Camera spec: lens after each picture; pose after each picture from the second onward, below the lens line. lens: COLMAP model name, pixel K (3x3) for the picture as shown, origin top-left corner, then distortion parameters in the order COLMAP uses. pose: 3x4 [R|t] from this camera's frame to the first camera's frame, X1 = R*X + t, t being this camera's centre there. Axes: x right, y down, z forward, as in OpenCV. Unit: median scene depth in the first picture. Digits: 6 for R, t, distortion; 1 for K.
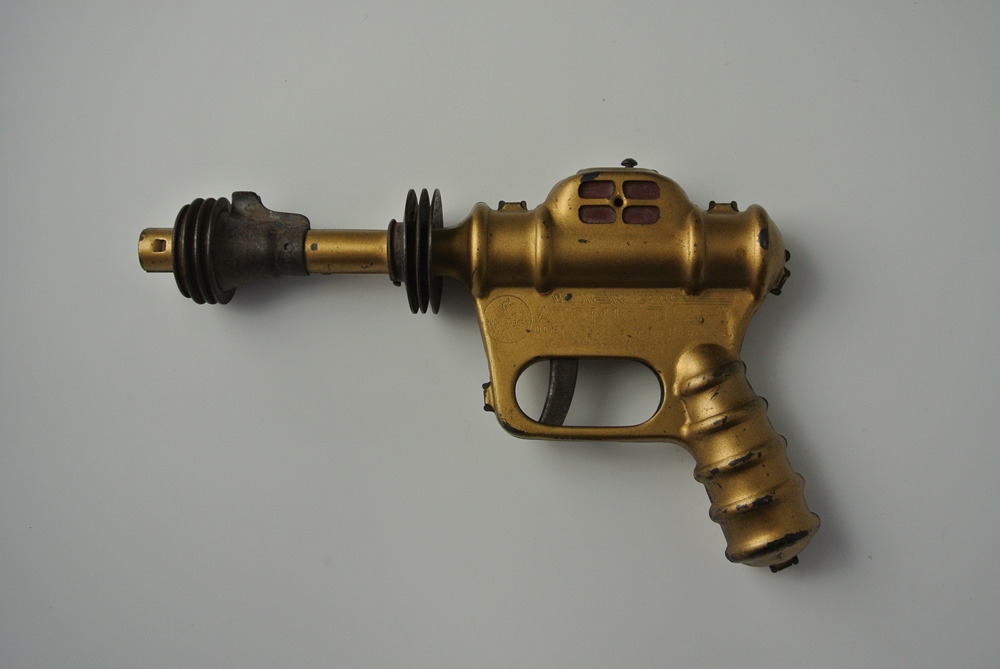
lens RADIAL K [[1152.0, 0, 500.0], [0, 1152.0, 334.5], [0, 0, 1]] dist [-0.004030, -0.655900]
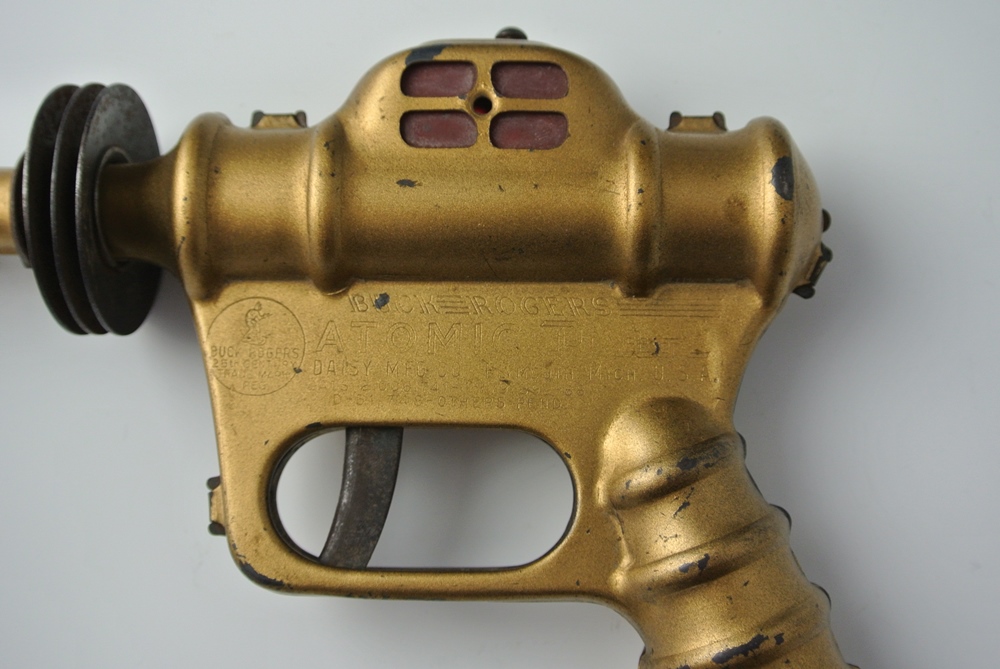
lens RADIAL K [[1129.3, 0, 500.8], [0, 1129.3, 345.4], [0, 0, 1]] dist [-0.054451, -0.008262]
pose [[0.999596, 0.000700, 0.028420, 0.096635], [-0.000175, 0.999830, -0.018444, -0.004902], [-0.028428, 0.018432, 0.999426, 0.525920]]
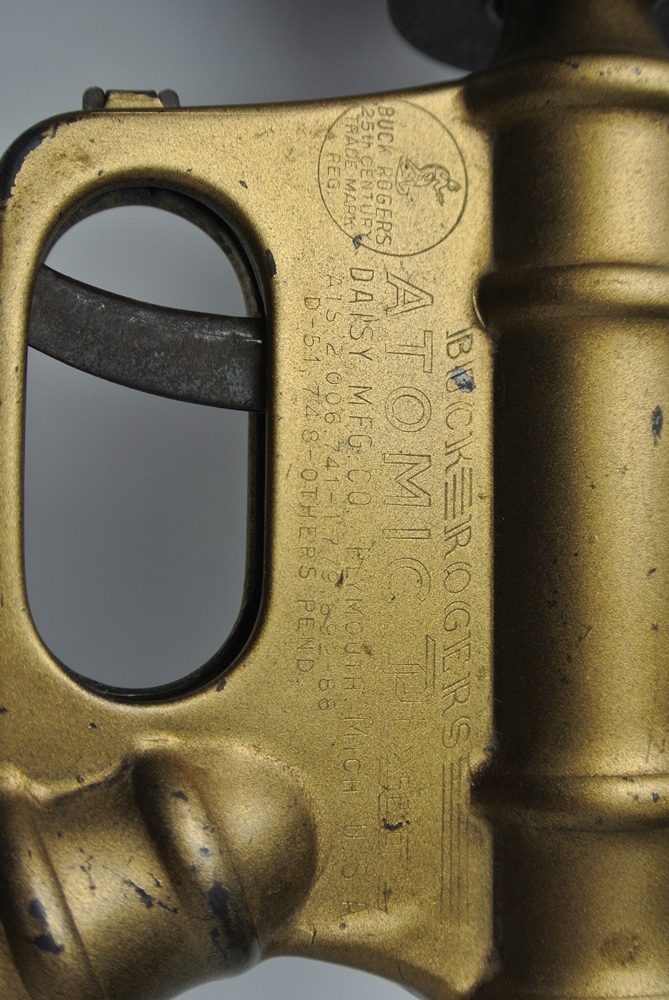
lens RADIAL K [[1129.3, 0, 334.5], [0, 1129.3, 500.0], [0, 0, 1]] dist [-0.054451, -0.008262]
pose [[-0.004748, 0.999988, -0.001263, 0.092108], [-0.985754, -0.004892, -0.168121, 0.051409], [-0.168125, 0.000447, 0.985766, 0.714945]]
